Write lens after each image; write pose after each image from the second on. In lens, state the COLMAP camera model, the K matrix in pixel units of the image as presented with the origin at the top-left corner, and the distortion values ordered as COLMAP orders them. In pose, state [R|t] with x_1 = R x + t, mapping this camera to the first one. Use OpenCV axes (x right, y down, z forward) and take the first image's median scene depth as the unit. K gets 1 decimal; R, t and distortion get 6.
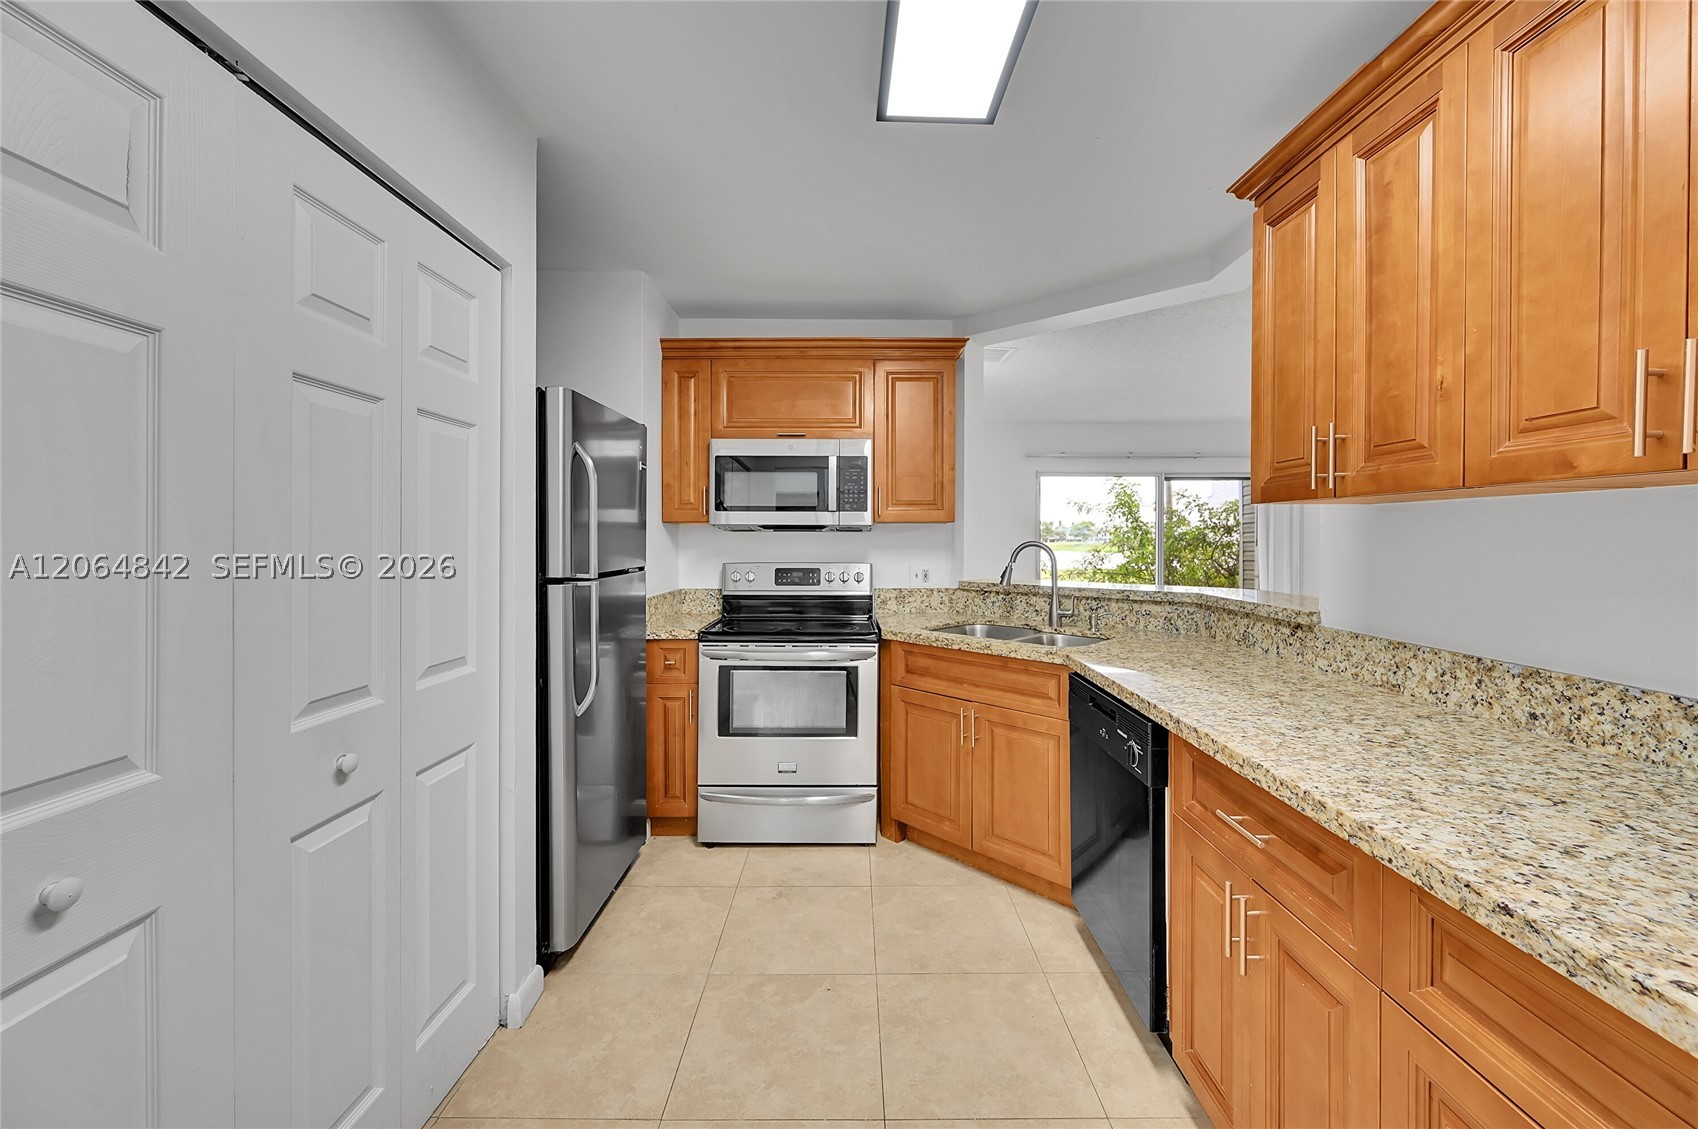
lens RADIAL K [[672.0, 0, 854.7], [0, 672.0, 551.4], [0, 0, 1]] dist [-0.000559, 0.000520]
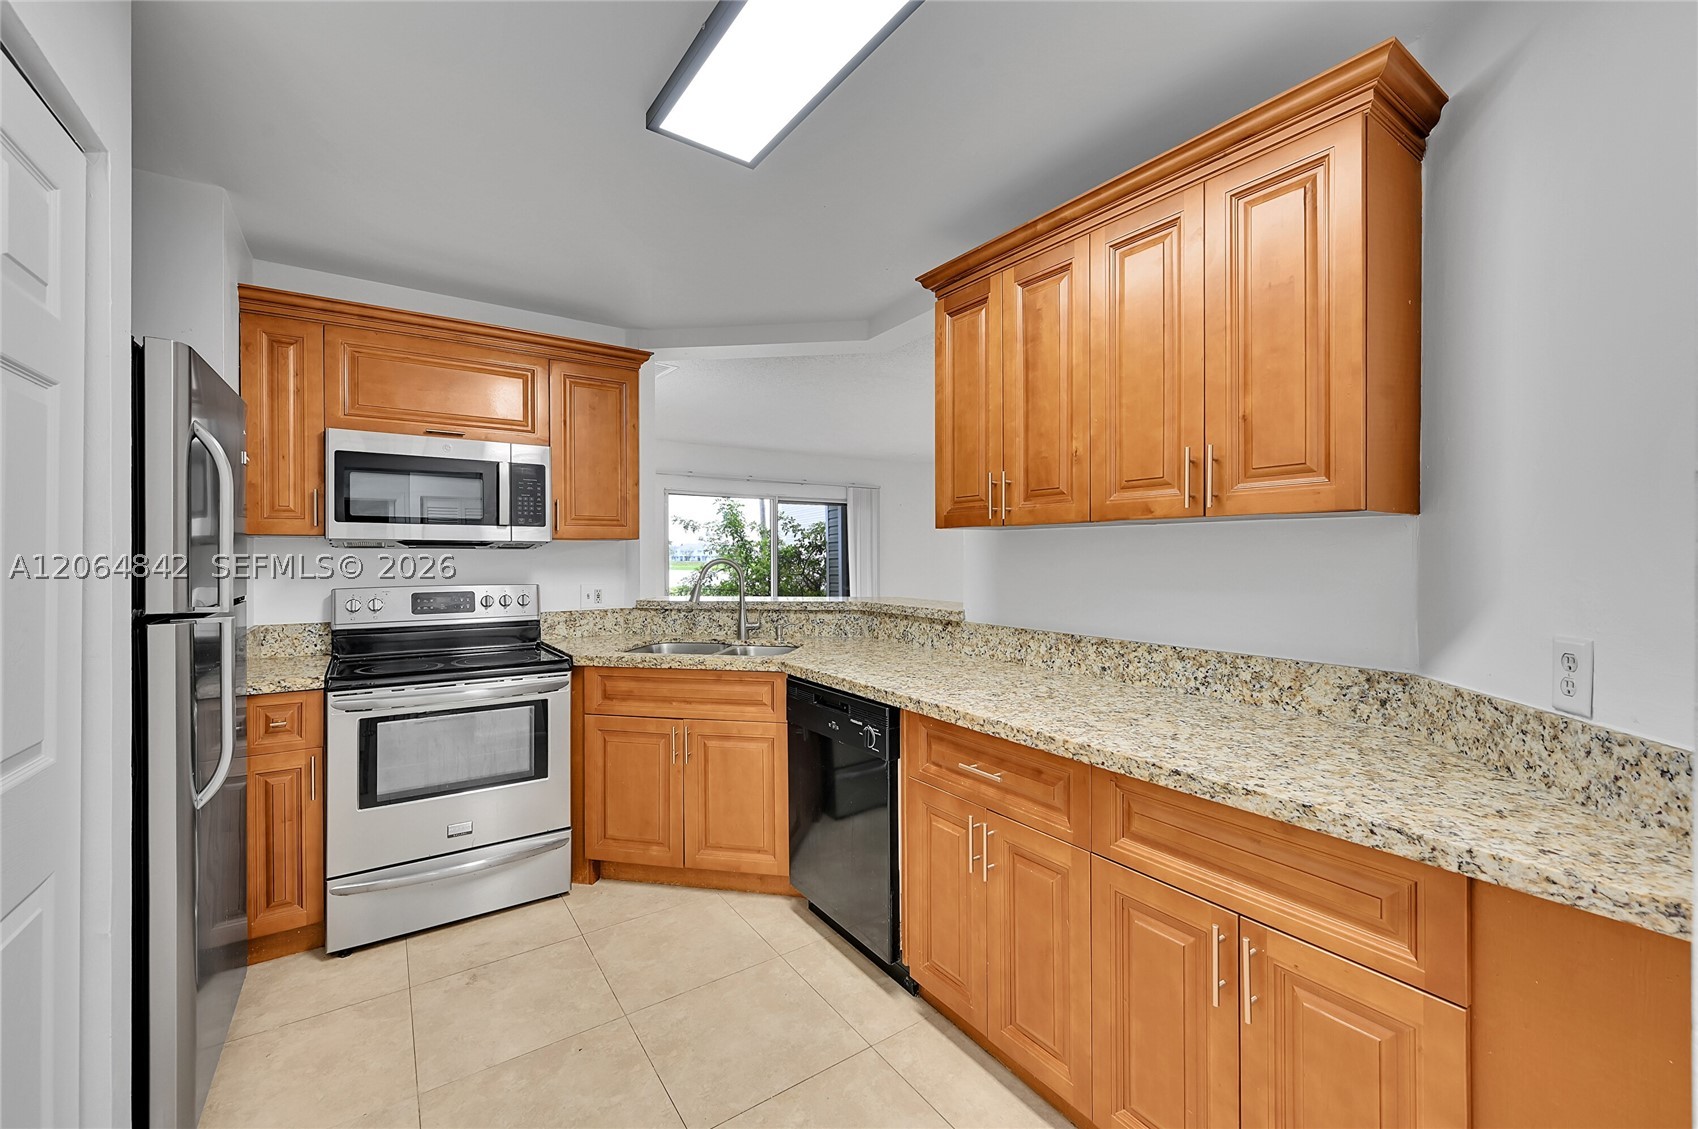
lens RADIAL K [[672.0, 0, 883.0], [0, 672.0, 564.0], [0, 0, 1]] dist [-0.000559, 0.000520]
pose [[0.820577, -0.009271, 0.571460, -0.190095], [0.013705, 0.999900, -0.003457, 0.000232], [-0.571371, 0.010668, 0.820623, 0.006606]]
